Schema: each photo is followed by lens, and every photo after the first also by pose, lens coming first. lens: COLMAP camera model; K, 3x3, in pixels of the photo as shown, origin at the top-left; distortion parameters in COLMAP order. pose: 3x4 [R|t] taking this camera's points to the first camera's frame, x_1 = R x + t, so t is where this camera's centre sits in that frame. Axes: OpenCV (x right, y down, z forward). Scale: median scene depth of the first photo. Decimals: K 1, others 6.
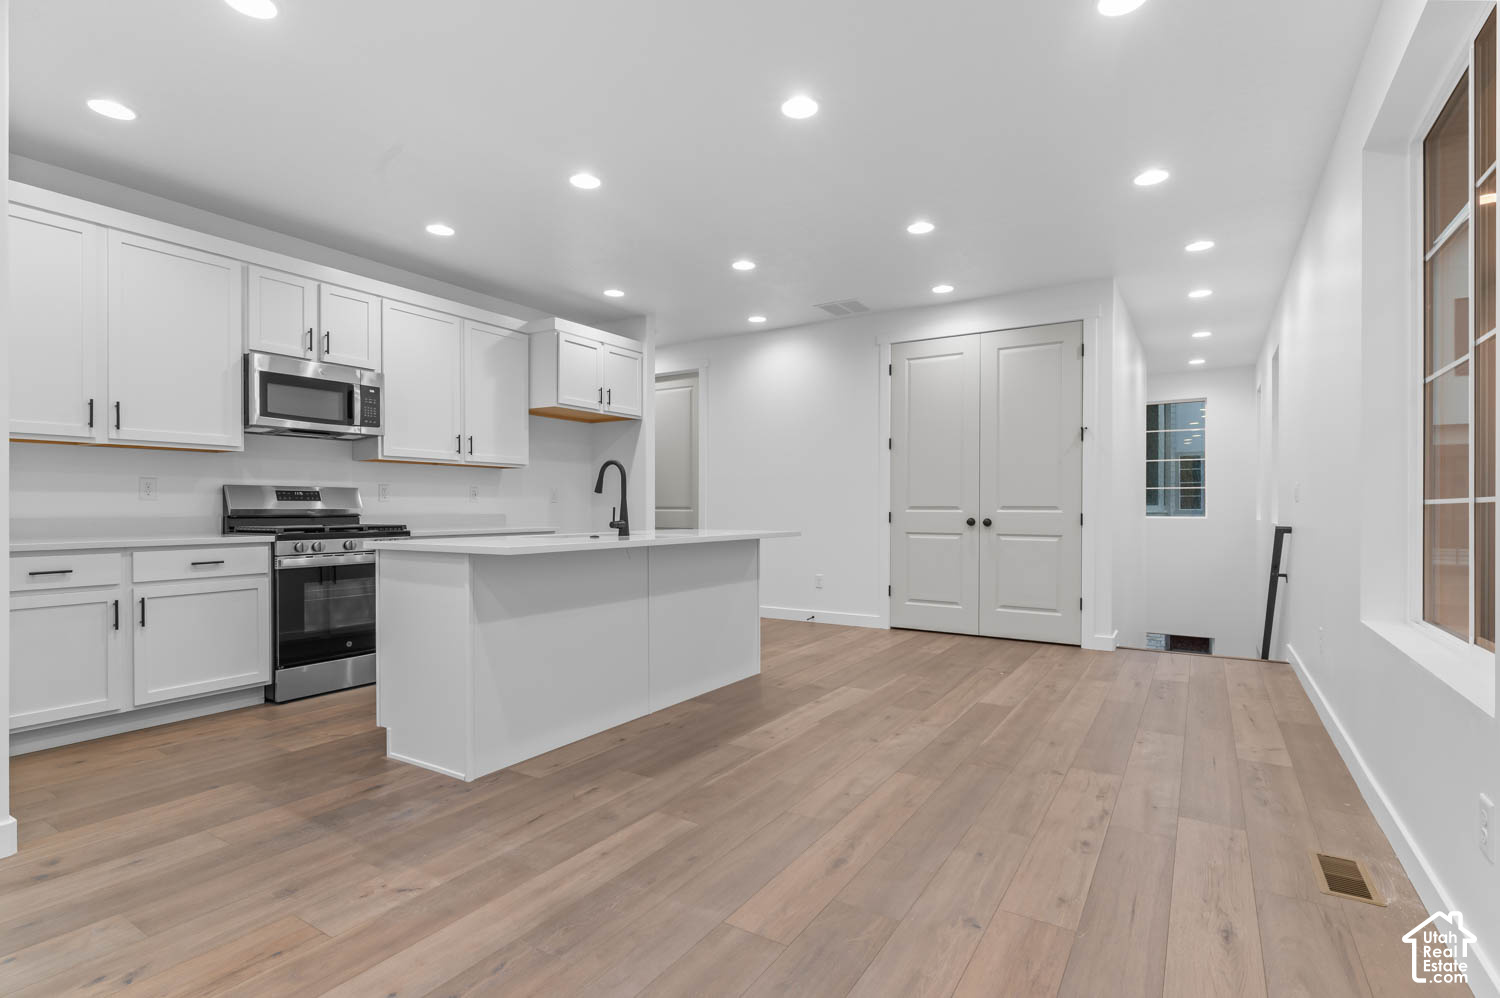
lens RADIAL K [[715.6, 0, 775.2], [0, 715.6, 510.4], [0, 0, 1]] dist [0.004533, 0.000448]
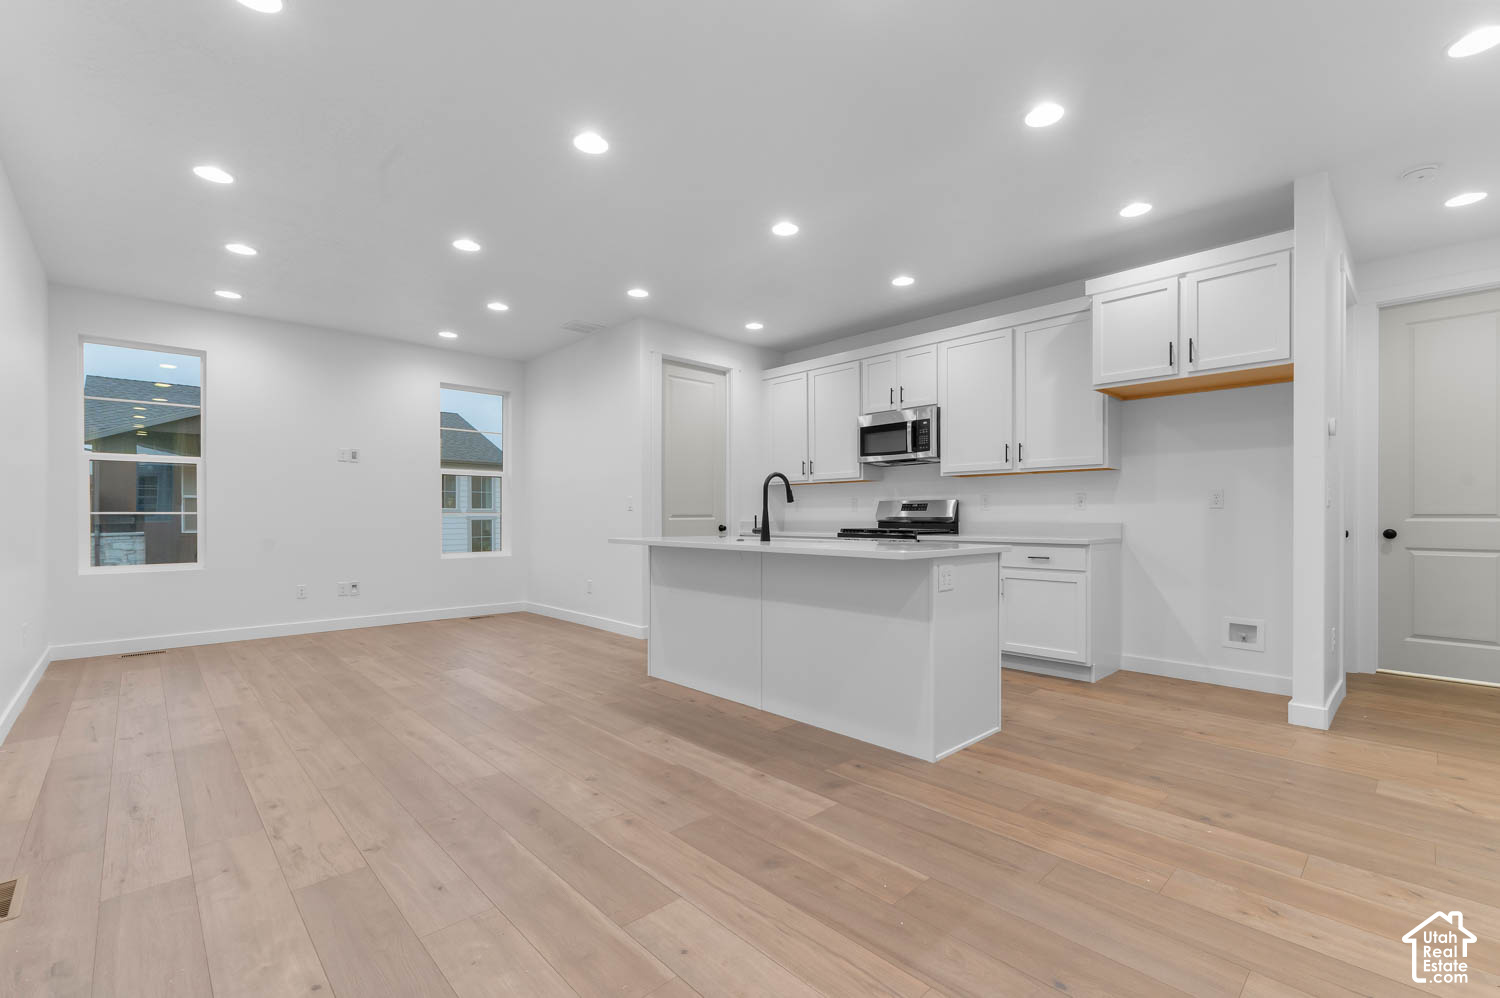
lens RADIAL K [[659.1, 0, 753.7], [0, 659.1, 517.1], [0, 0, 1]] dist [0.003881, -0.000965]
pose [[-0.272710, 0.002227, -0.962094, 0.900279], [-0.002418, 0.999993, 0.003000, -0.005697], [0.962093, 0.003145, -0.272703, 1.470145]]
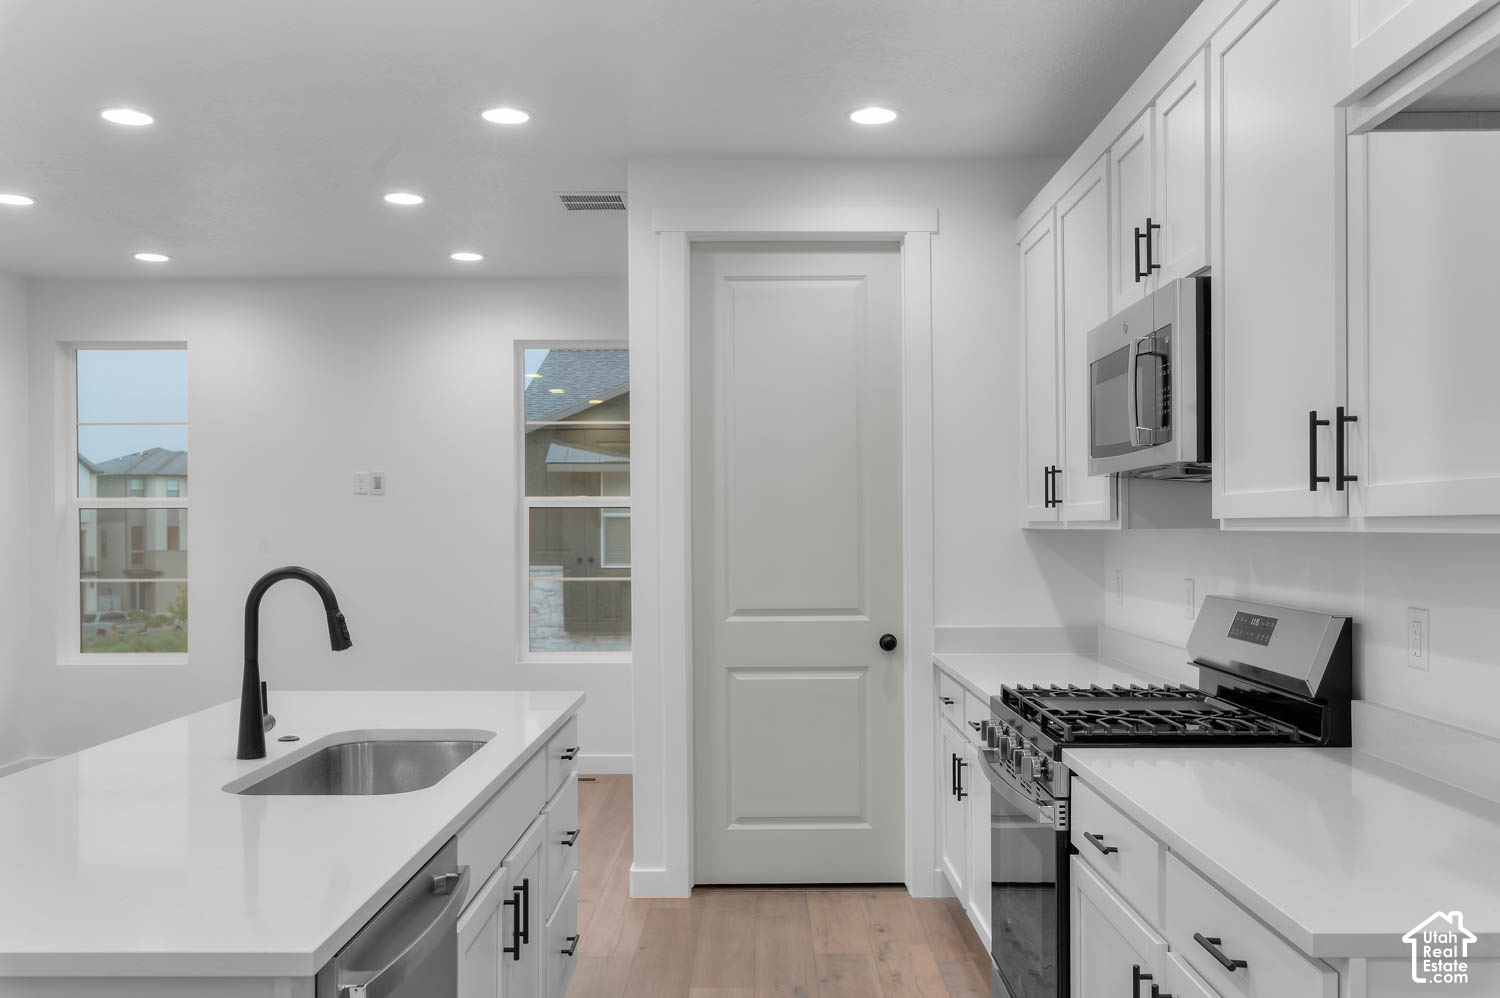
lens RADIAL K [[1254.3, 0, 761.5], [0, 1254.3, 513.3], [0, 0, 1]] dist [-0.009514, 0.004334]
pose [[-0.863111, 0.000686, -0.505014, -0.118683], [0.003212, 0.999986, -0.004131, -0.114290], [0.505005, -0.005188, -0.863101, 2.044040]]
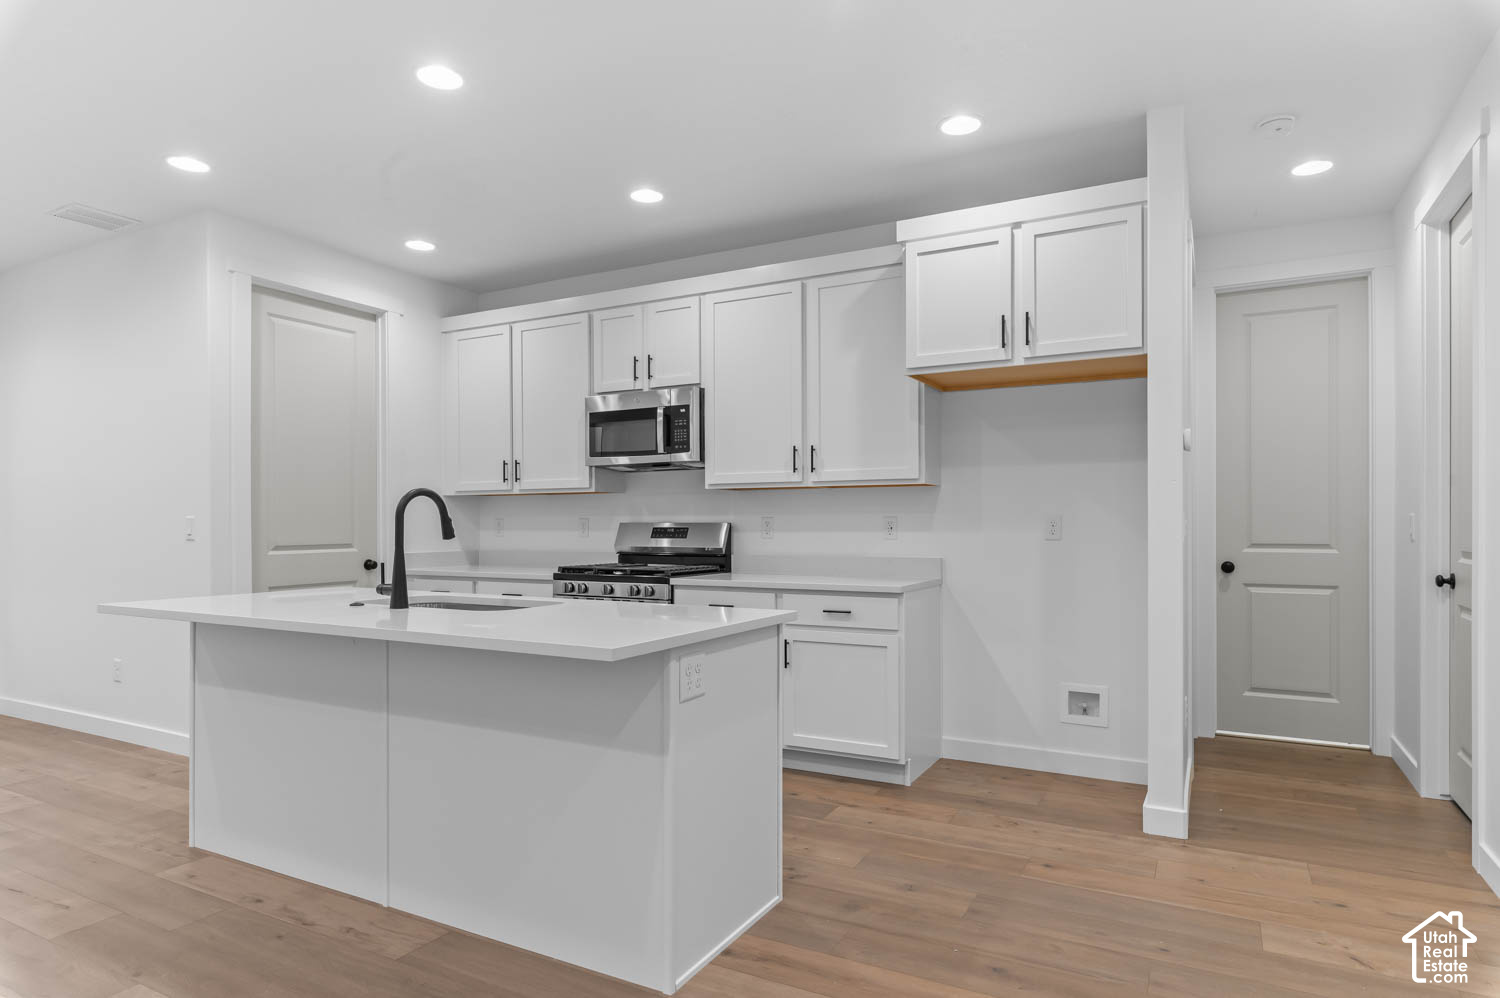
lens RADIAL K [[863.9, 0, 756.5], [0, 863.9, 518.2], [0, 0, 1]] dist [0.006550, -0.003165]
pose [[0.035461, -0.004330, -0.999362, 0.665259], [-0.001678, 0.999989, -0.004392, -0.048676], [0.999370, 0.001832, 0.035453, 1.505597]]
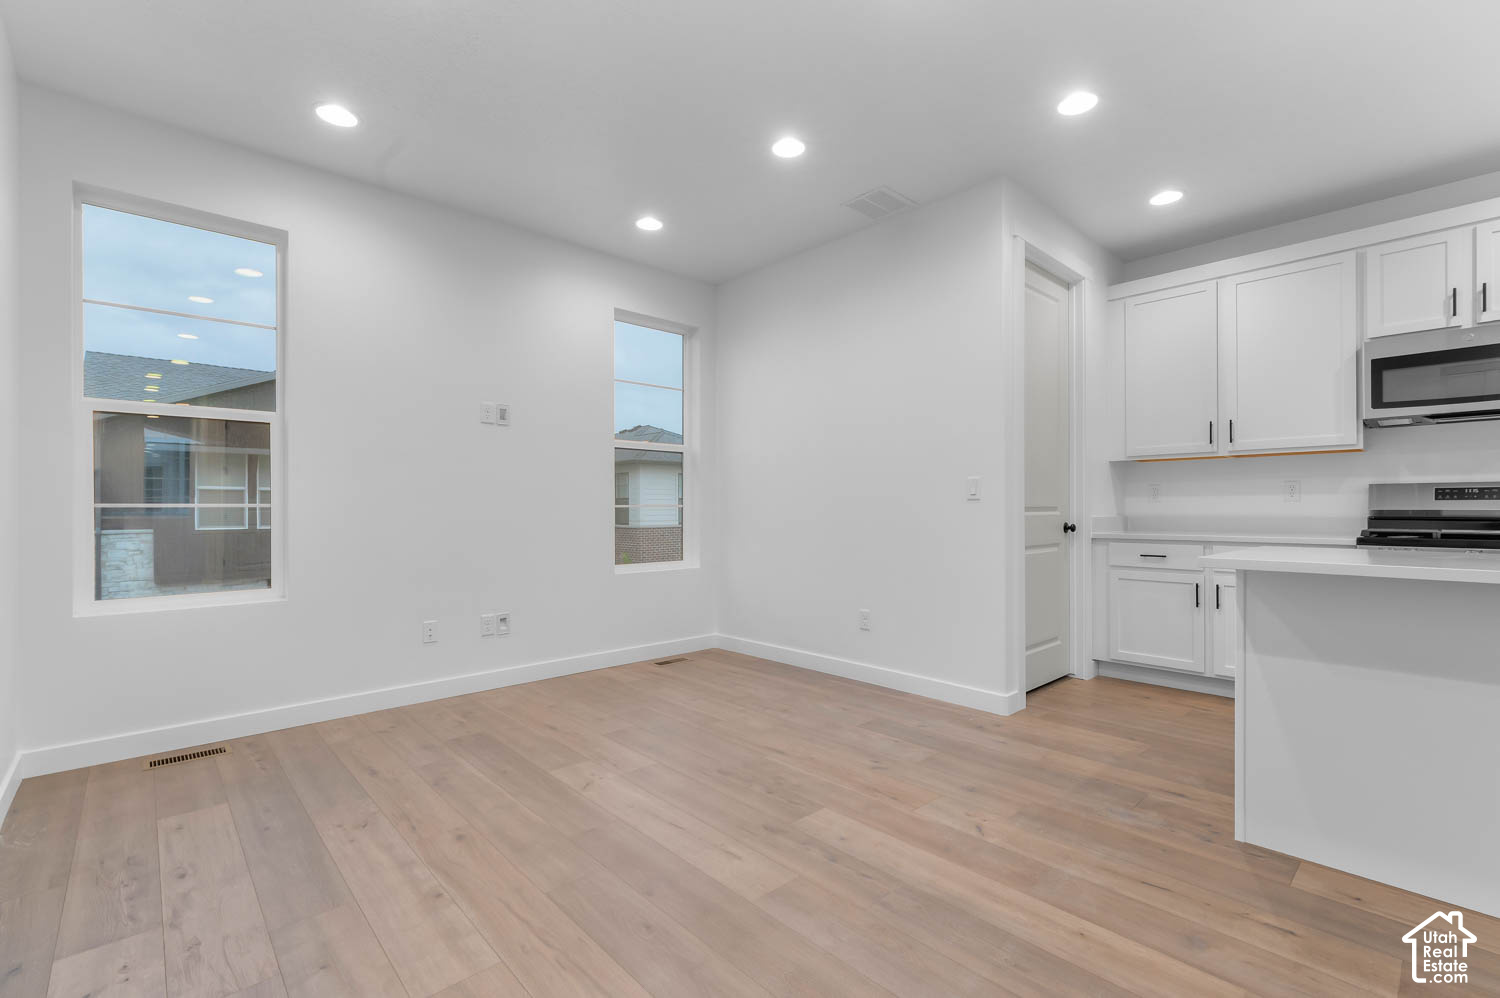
lens RADIAL K [[659.1, 0, 737.7], [0, 659.1, 509.7], [0, 0, 1]] dist [0.003881, -0.000965]
pose [[-0.284910, 0.000322, -0.958554, 0.410636], [-0.001593, 0.999998, 0.000810, -0.001900], [0.958553, 0.001758, -0.284909, 0.582967]]
